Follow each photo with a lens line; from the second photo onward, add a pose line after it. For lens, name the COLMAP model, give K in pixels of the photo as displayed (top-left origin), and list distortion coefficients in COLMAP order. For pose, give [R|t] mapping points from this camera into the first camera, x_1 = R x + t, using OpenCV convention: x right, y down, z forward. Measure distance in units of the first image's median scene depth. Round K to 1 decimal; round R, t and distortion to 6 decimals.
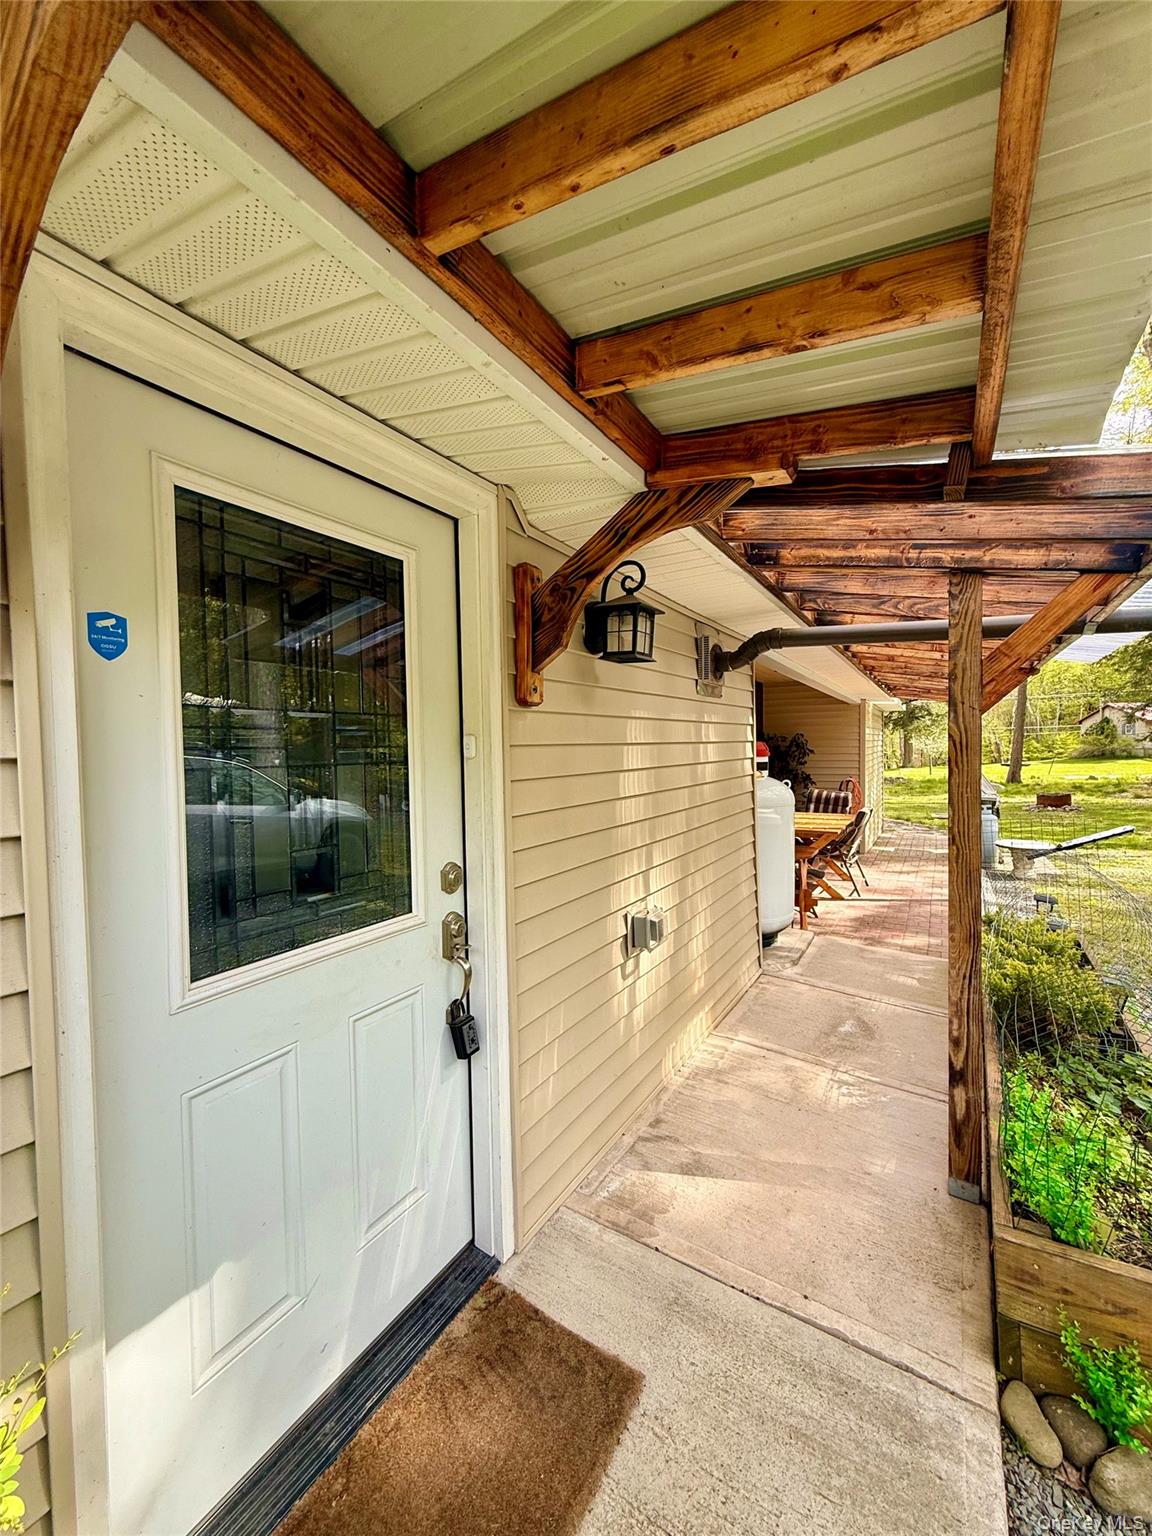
lens RADIAL K [[617.6, 0, 579.6], [0, 617.6, 767.4], [0, 0, 1]] dist [0.000395, -0.000396]
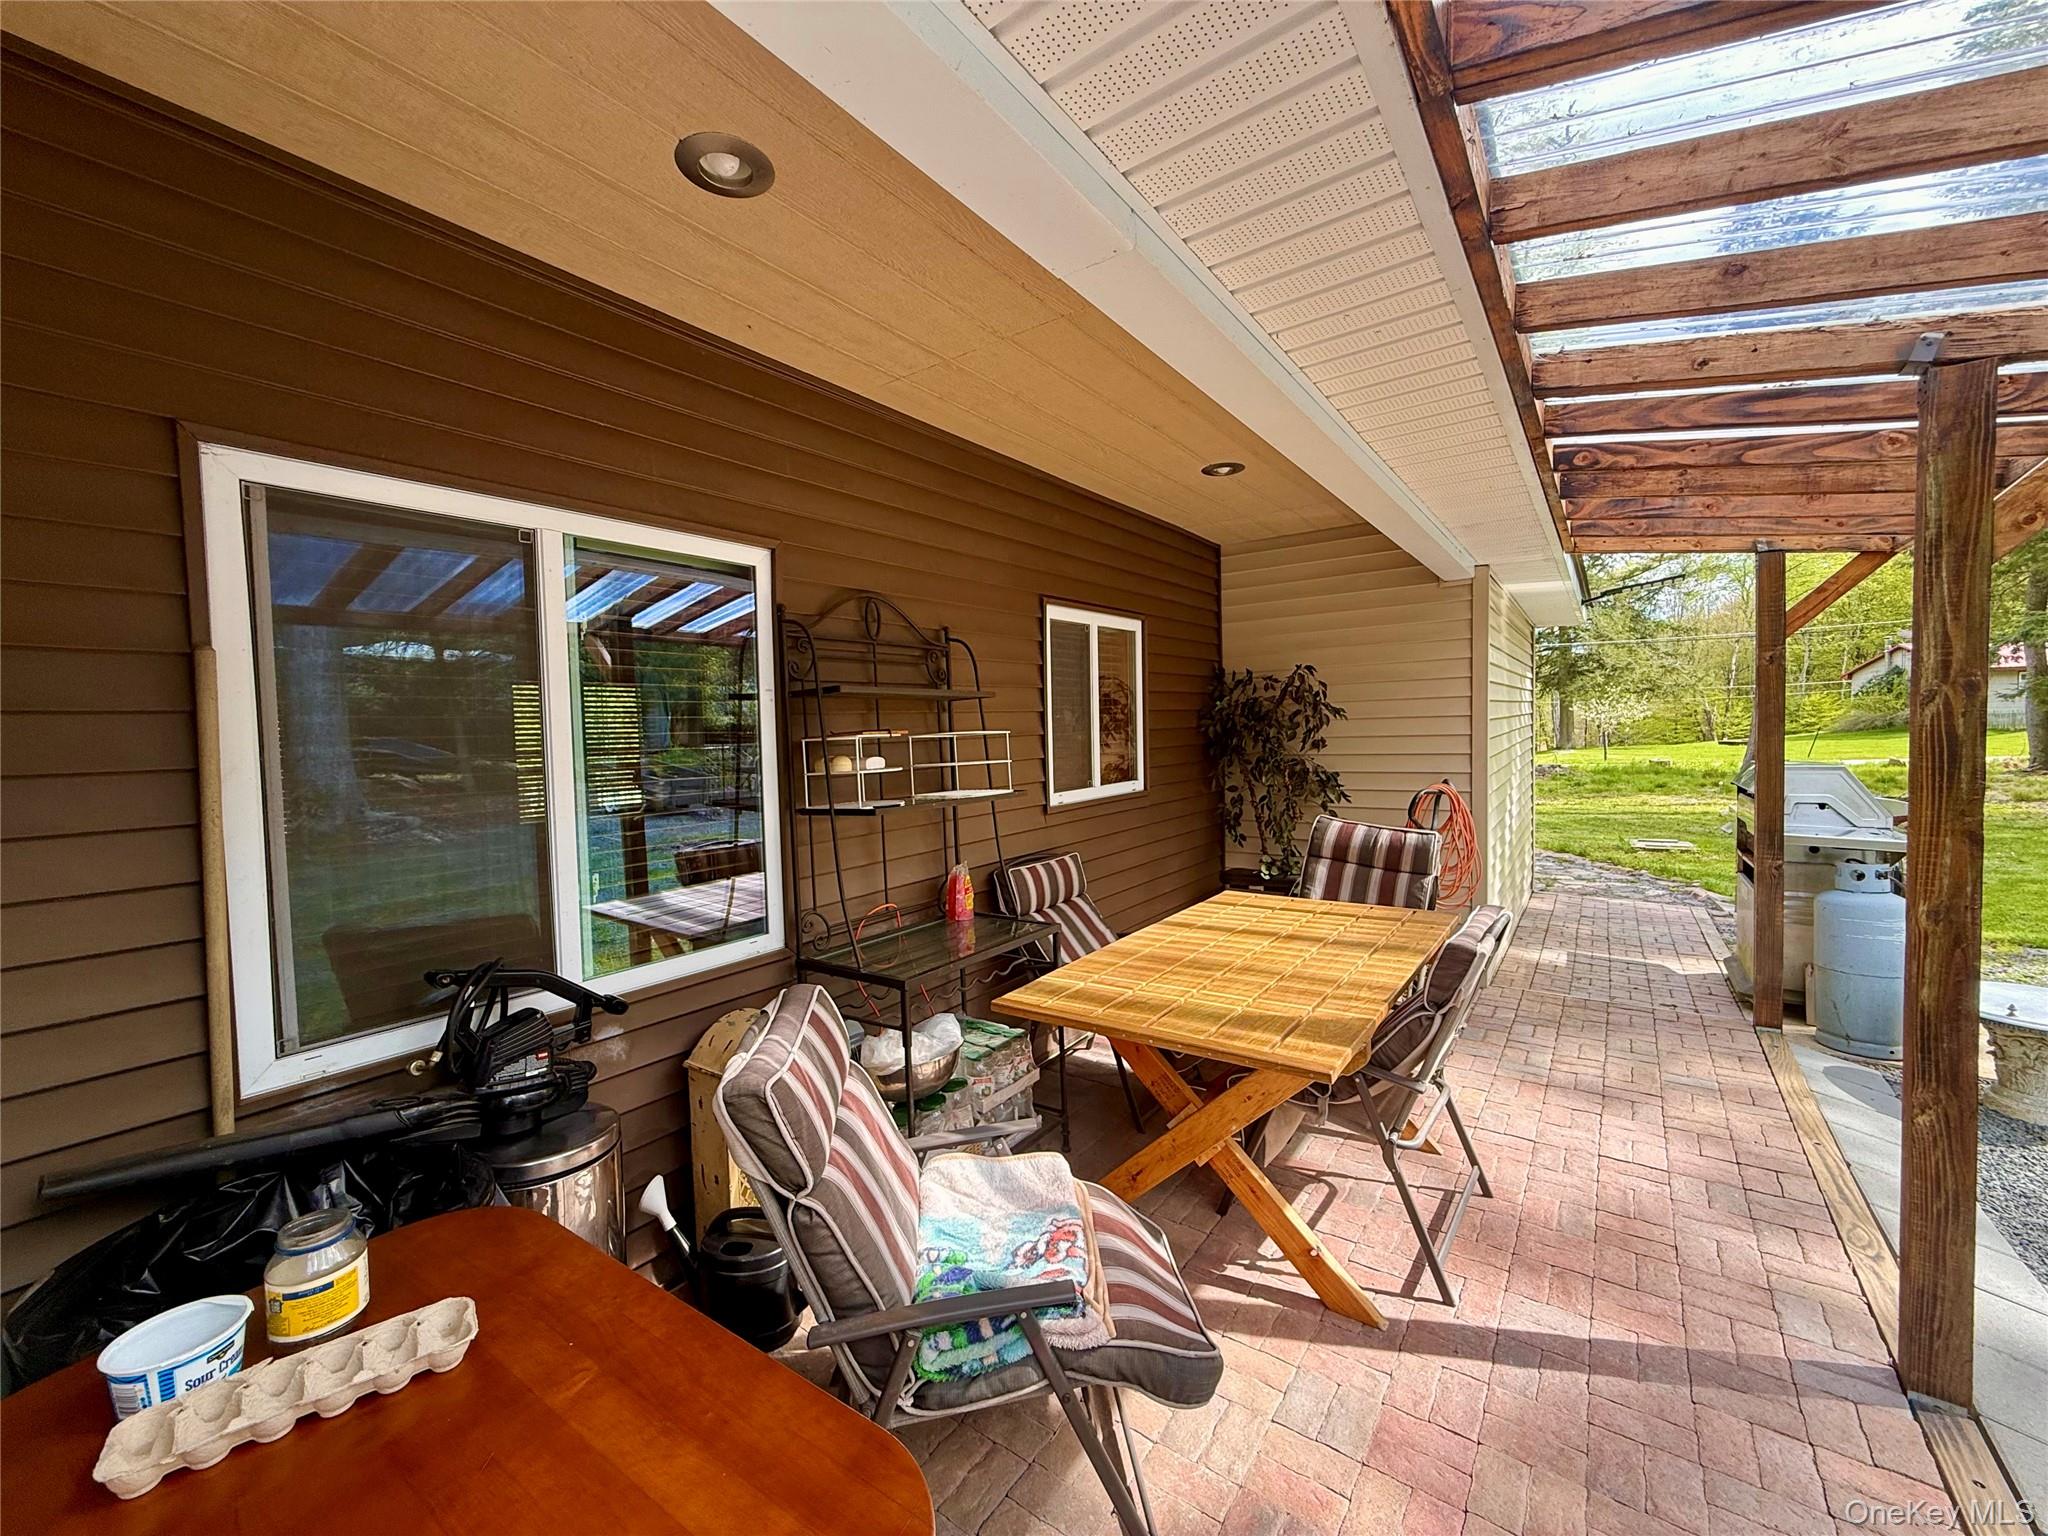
lens RADIAL K [[823.4, 0, 1023.1], [0, 823.4, 766.4], [0, 0, 1]] dist [0.000395, -0.000396]
pose [[0.995801, -0.008855, -0.091120, 0.086894], [0.010264, 0.999835, 0.015007, -0.000968], [0.090973, -0.015879, 0.995727, 0.182546]]
